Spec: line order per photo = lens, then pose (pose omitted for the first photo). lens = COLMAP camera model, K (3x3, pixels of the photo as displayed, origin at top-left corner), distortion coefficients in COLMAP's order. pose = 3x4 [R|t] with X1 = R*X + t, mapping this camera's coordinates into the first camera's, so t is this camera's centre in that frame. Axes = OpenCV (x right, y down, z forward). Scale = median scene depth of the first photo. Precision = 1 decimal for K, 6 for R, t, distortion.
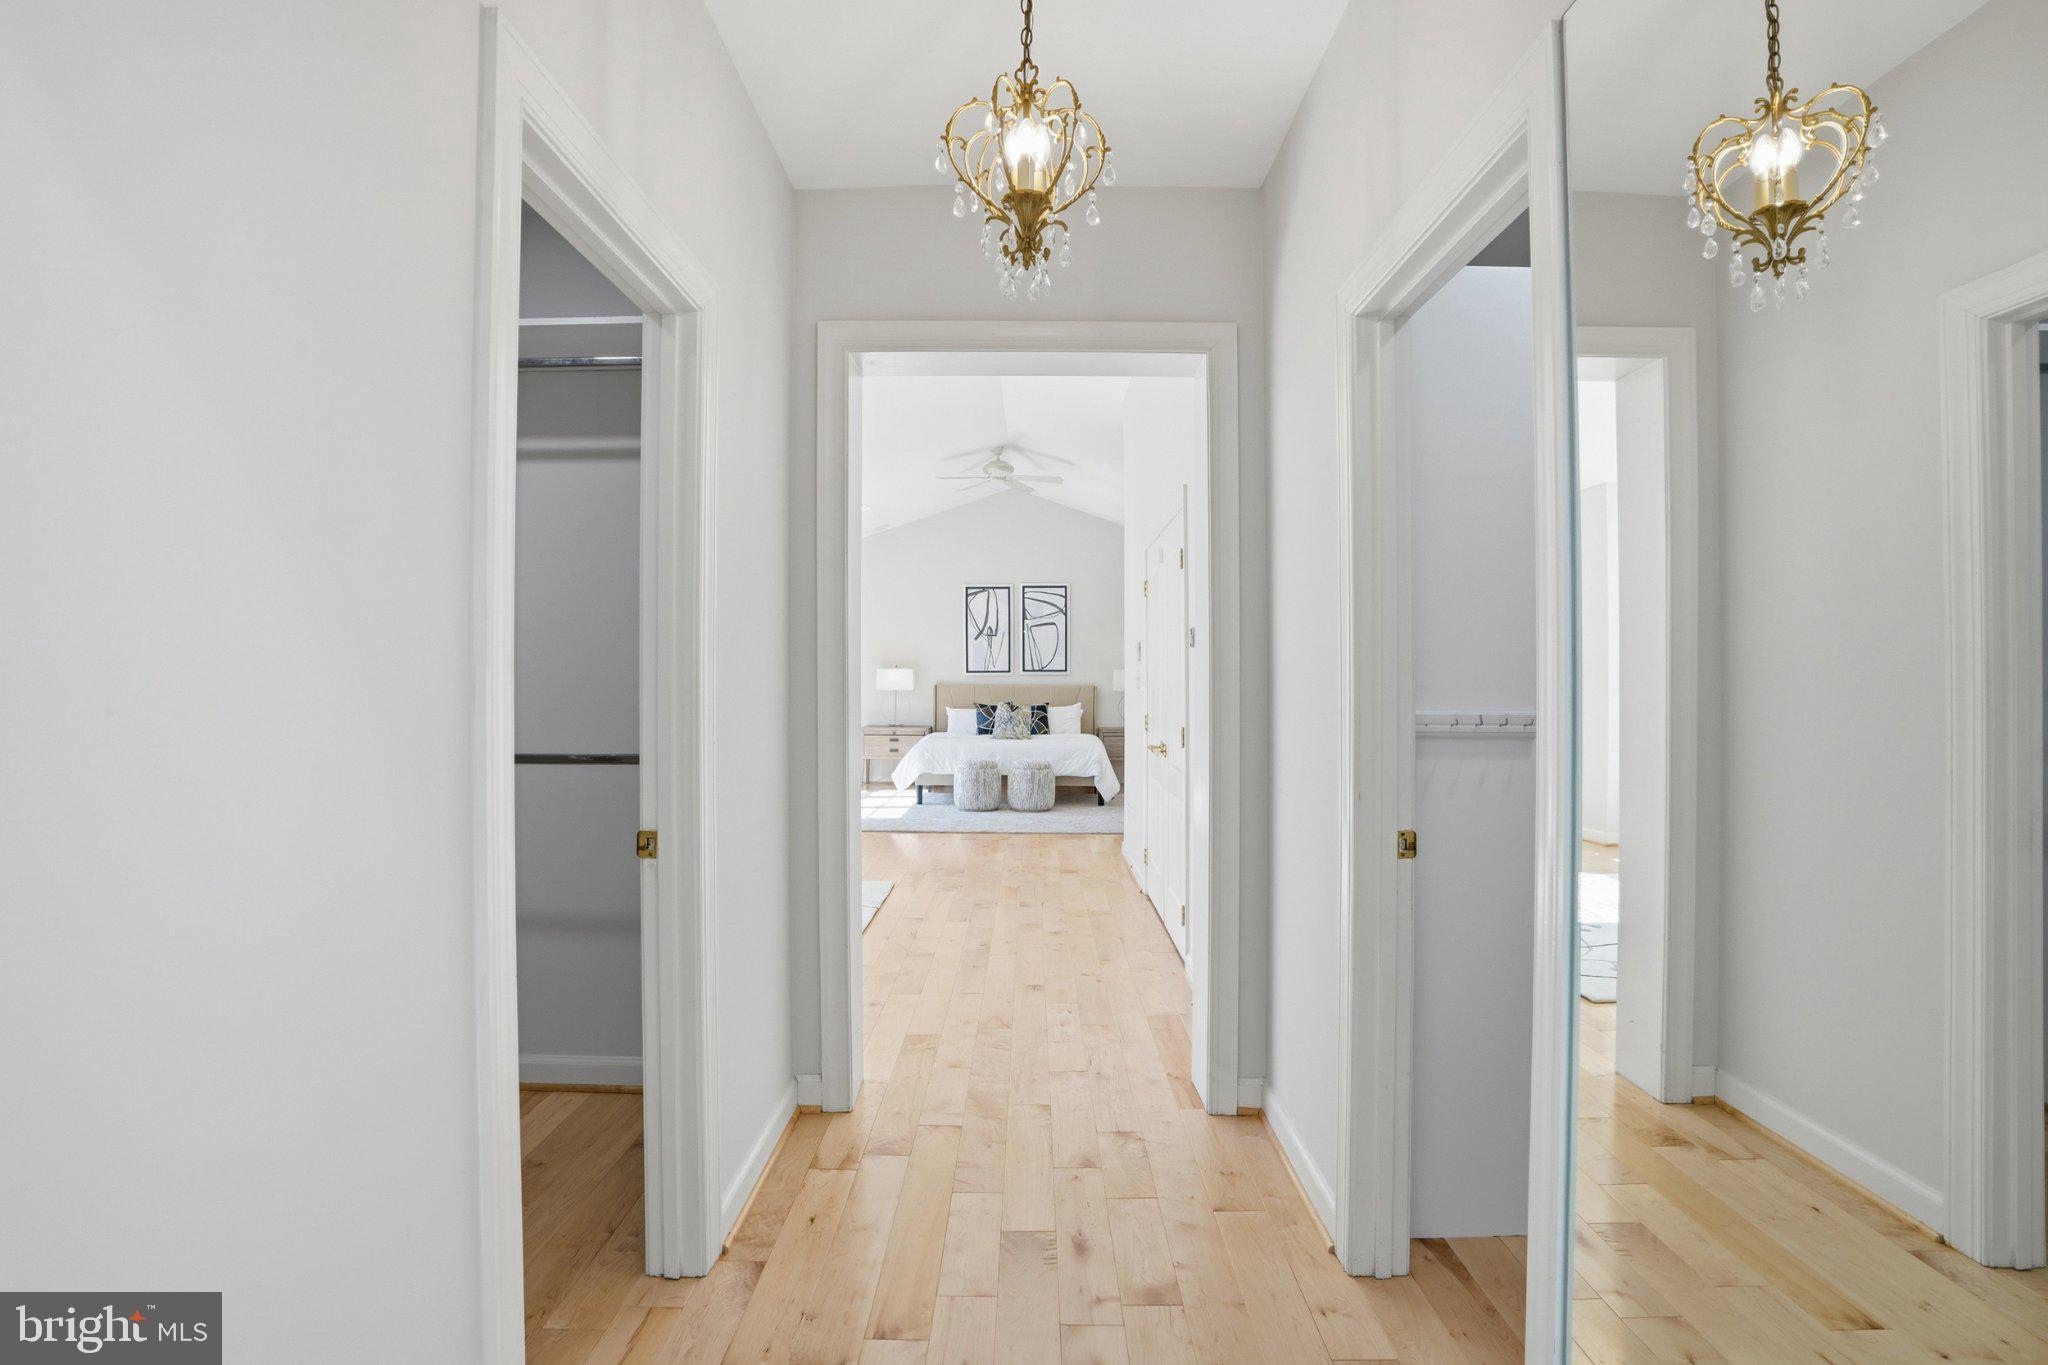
lens RADIAL K [[1006.9, 0, 1024.0], [0, 1006.9, 682.5], [0, 0, 1]] dist [-0.080393, 0.026444]
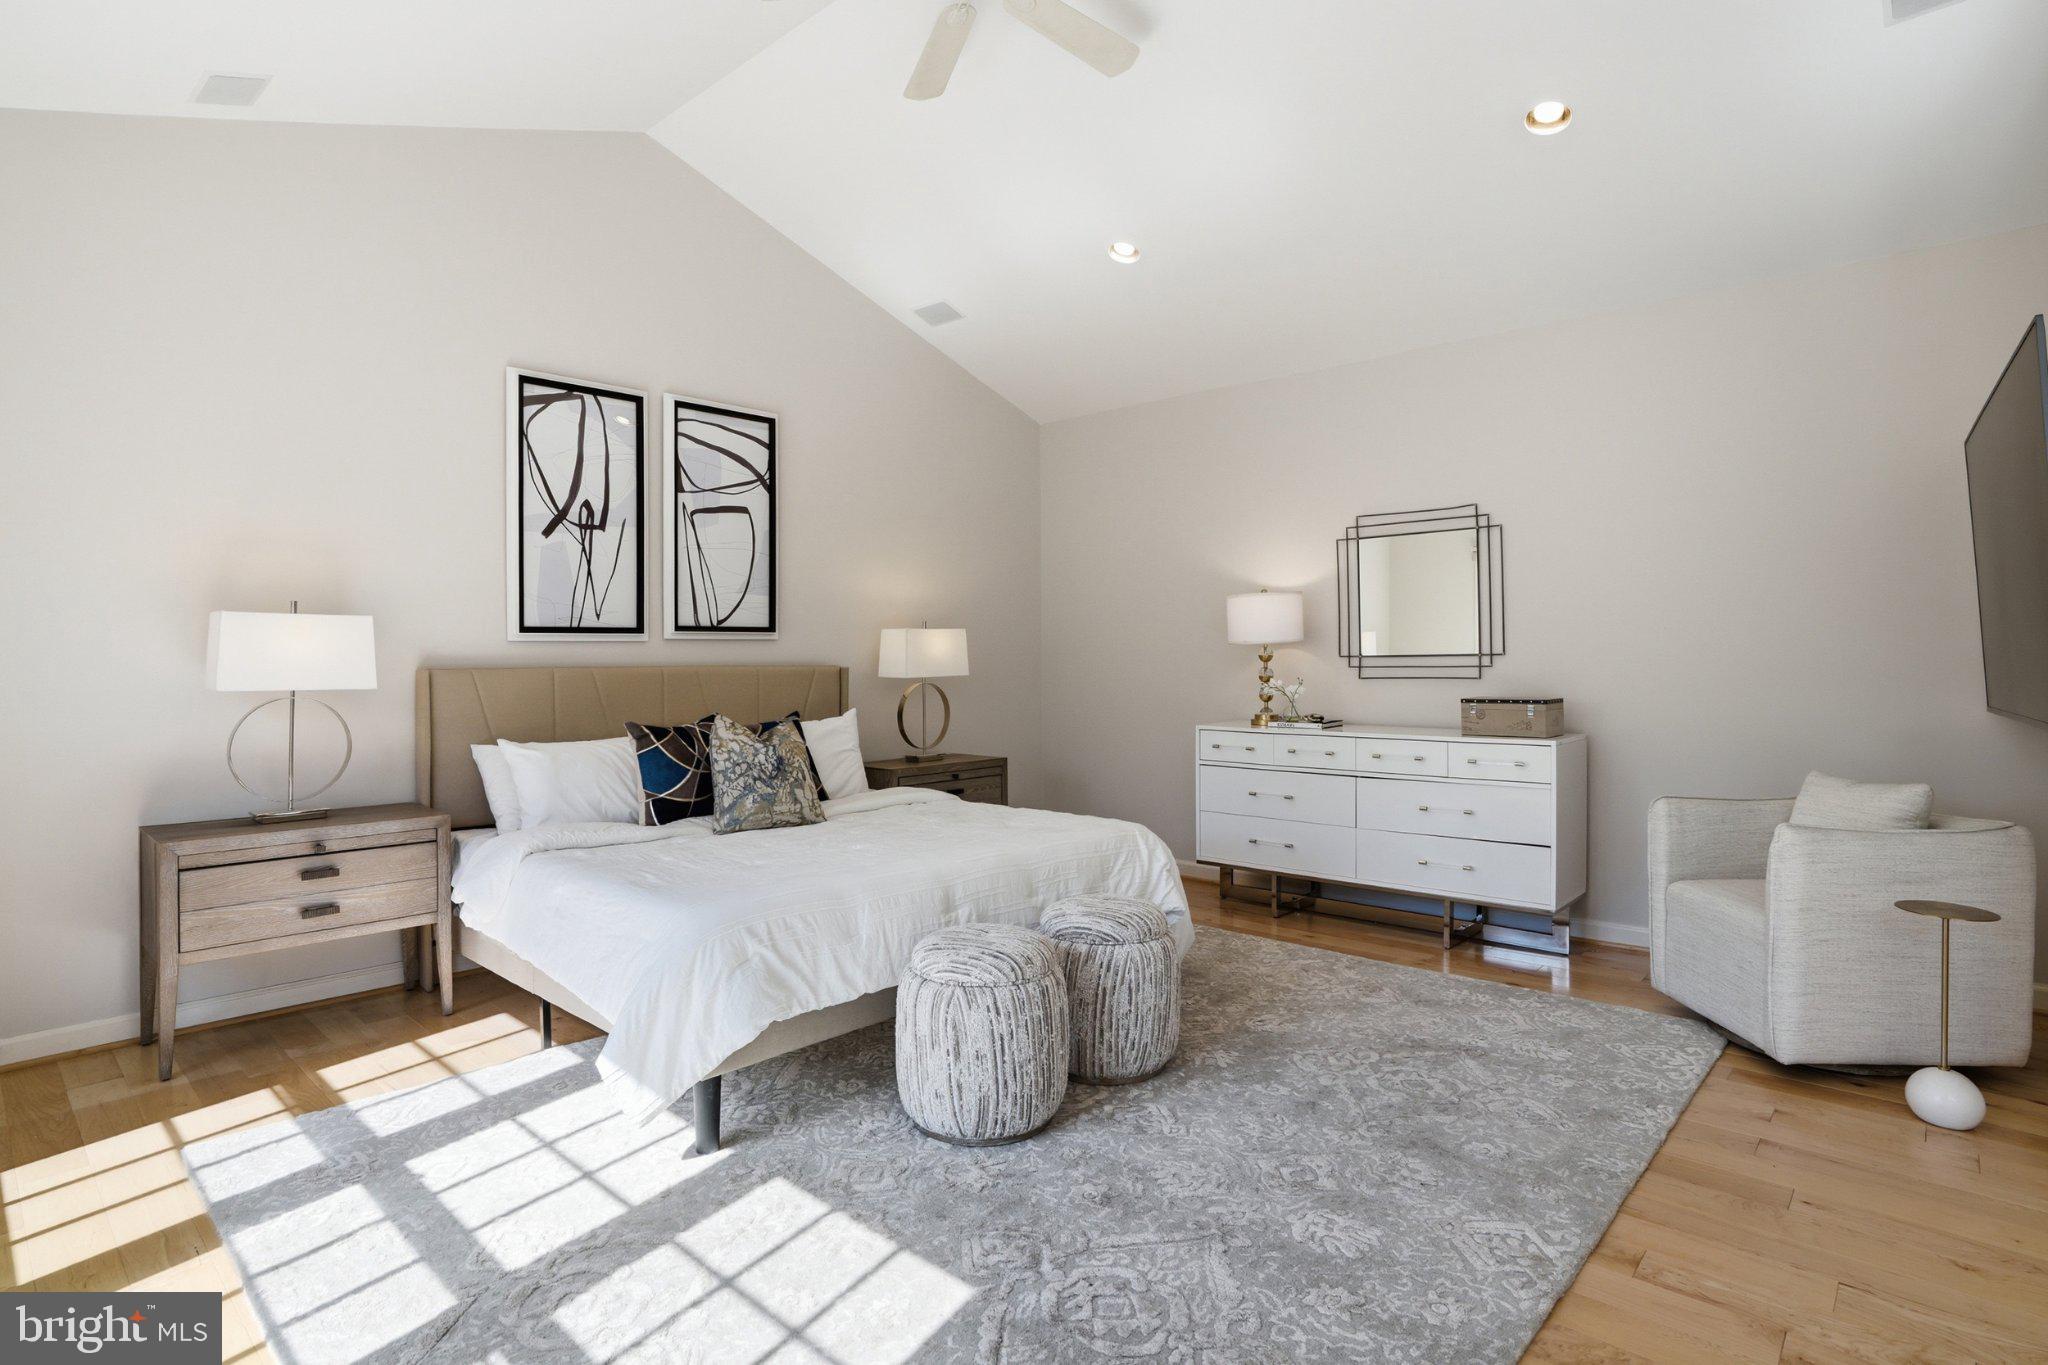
lens RADIAL K [[1006.9, 0, 1024.0], [0, 1006.9, 682.5], [0, 0, 1]] dist [-0.080393, 0.026444]
pose [[0.669651, -0.027008, 0.742184, -0.189402], [0.017930, 0.999635, 0.020199, 0.003232], [-0.742459, -0.000219, 0.669891, 0.657366]]
